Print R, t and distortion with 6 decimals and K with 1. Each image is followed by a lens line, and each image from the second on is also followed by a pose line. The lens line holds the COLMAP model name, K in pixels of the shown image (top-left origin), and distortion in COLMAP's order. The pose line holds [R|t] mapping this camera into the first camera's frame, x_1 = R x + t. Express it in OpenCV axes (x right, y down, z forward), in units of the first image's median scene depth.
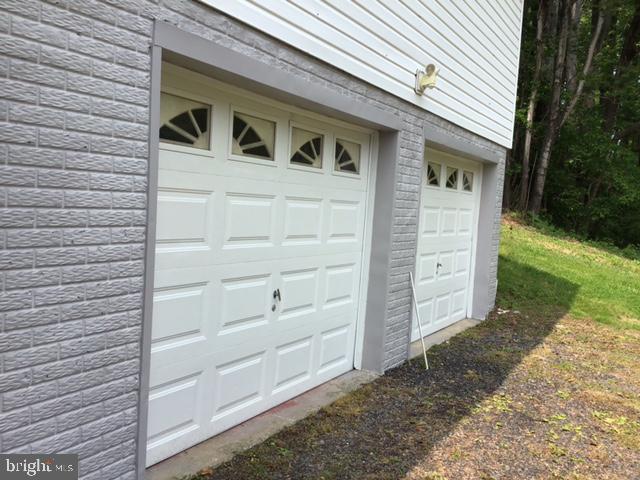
lens RADIAL K [[578.6, 0, 320.0], [0, 578.6, 240.0], [0, 0, 1]] dist [0.010792, -0.003595]
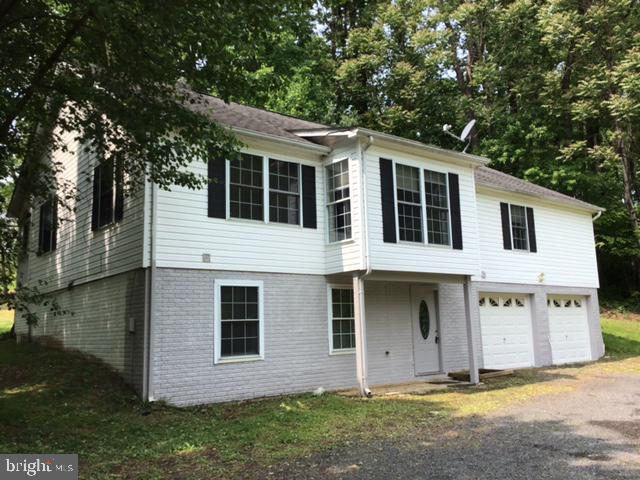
lens RADIAL K [[578.6, 0, 320.0], [0, 578.6, 240.0], [0, 0, 1]] dist [0.010792, -0.003595]
pose [[0.926869, -0.134858, -0.350323, 0.201159], [0.052850, 0.970825, -0.233894, 0.246190], [0.371645, 0.198275, 0.906955, -2.698500]]
